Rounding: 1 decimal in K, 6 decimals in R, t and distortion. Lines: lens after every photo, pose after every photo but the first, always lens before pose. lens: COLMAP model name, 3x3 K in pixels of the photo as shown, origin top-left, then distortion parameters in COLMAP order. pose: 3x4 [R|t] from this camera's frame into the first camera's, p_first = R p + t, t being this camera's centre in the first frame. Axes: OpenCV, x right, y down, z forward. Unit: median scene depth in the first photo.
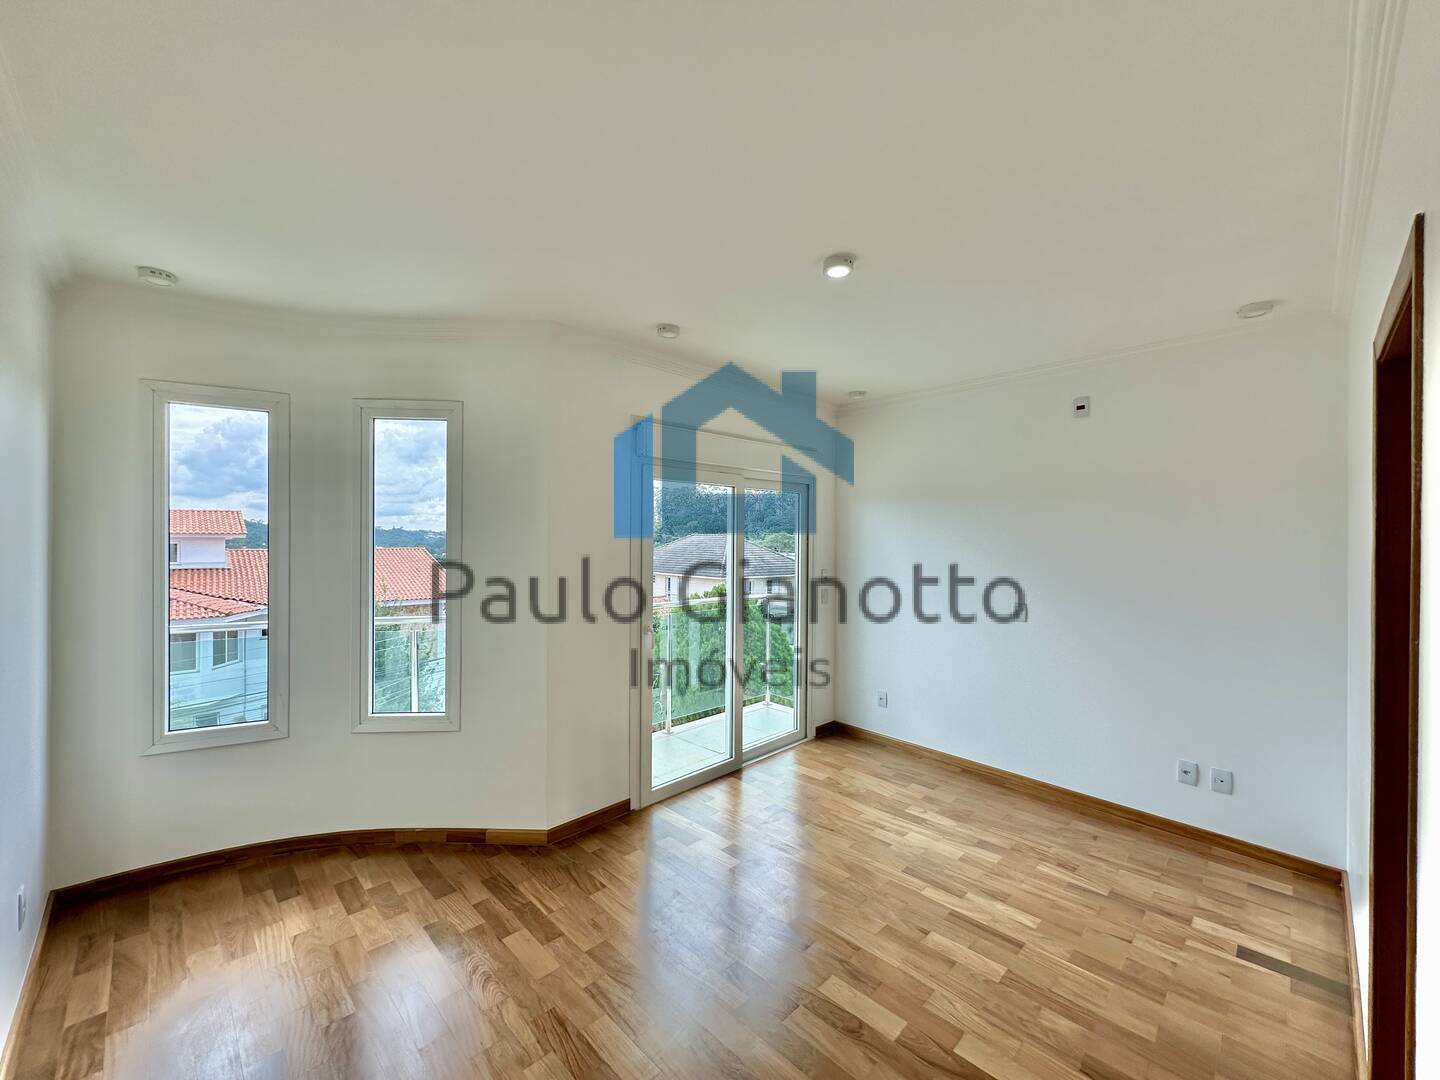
lens RADIAL K [[581.3, 0, 724.4], [0, 581.3, 541.6], [0, 0, 1]] dist [-0.002242, -0.000094]
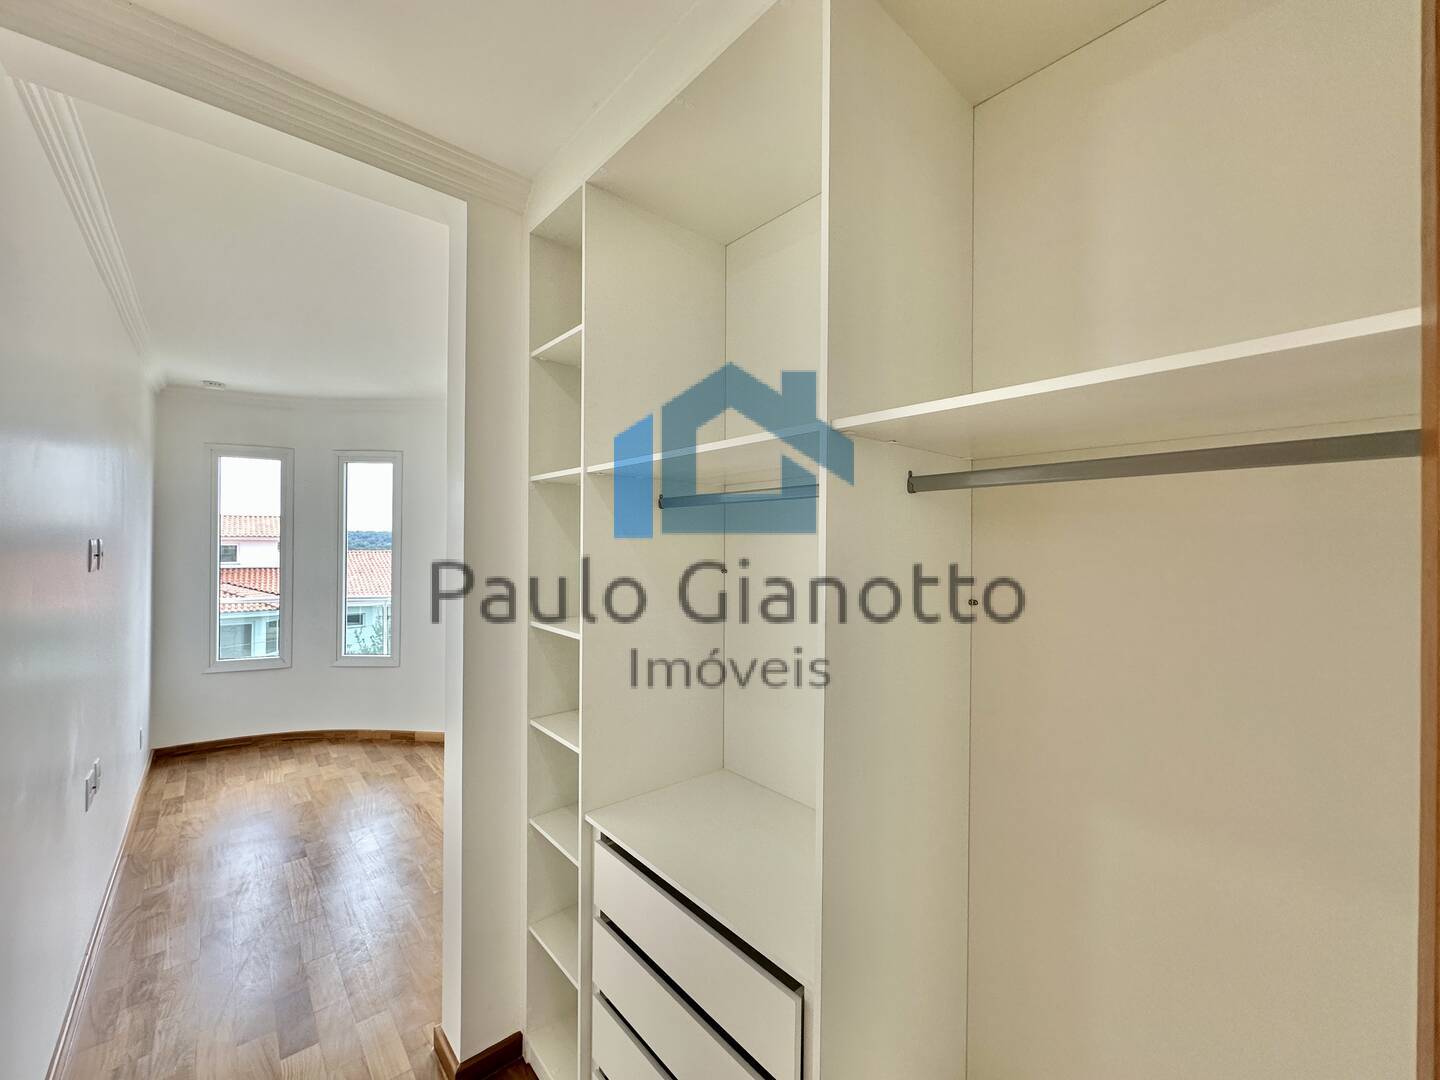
lens RADIAL K [[581.3, 0, 715.9], [0, 581.3, 537.8], [0, 0, 1]] dist [-0.002242, -0.000094]
pose [[0.997650, -0.001556, -0.068492, 0.575592], [0.000904, 0.999954, -0.009543, 0.004418], [0.068504, 0.009459, 0.997606, -0.561888]]
